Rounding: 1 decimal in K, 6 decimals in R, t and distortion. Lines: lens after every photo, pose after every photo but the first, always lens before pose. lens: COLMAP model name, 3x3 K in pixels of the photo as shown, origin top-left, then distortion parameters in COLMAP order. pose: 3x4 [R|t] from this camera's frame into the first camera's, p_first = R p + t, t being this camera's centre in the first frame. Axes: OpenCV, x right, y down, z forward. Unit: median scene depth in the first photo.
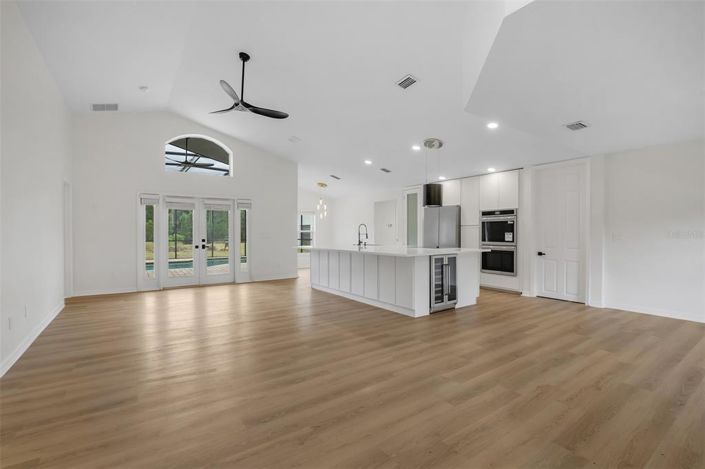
lens RADIAL K [[320.3, 0, 343.7], [0, 320.3, 230.3], [0, 0, 1]] dist [-0.010115, 0.000151]
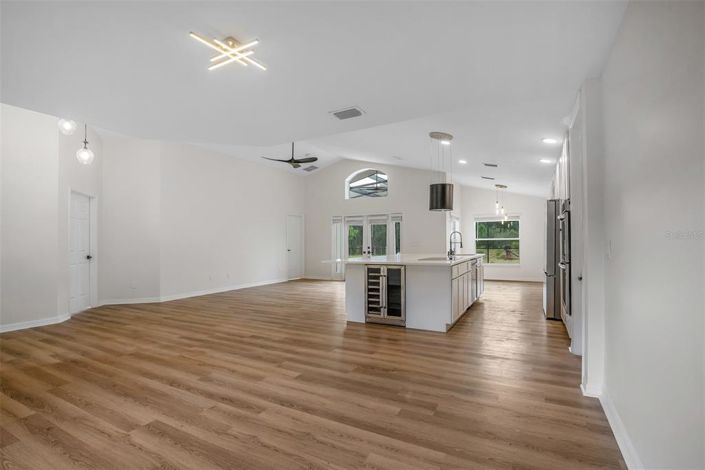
lens RADIAL K [[327.1, 0, 349.8], [0, 327.1, 238.0], [0, 0, 1]] dist [-0.011599, 0.000332]
pose [[0.453008, -0.013529, -0.891404, 1.124950], [0.015396, 0.999854, -0.007350, 0.001061], [0.891373, -0.010395, 0.453151, 0.469487]]
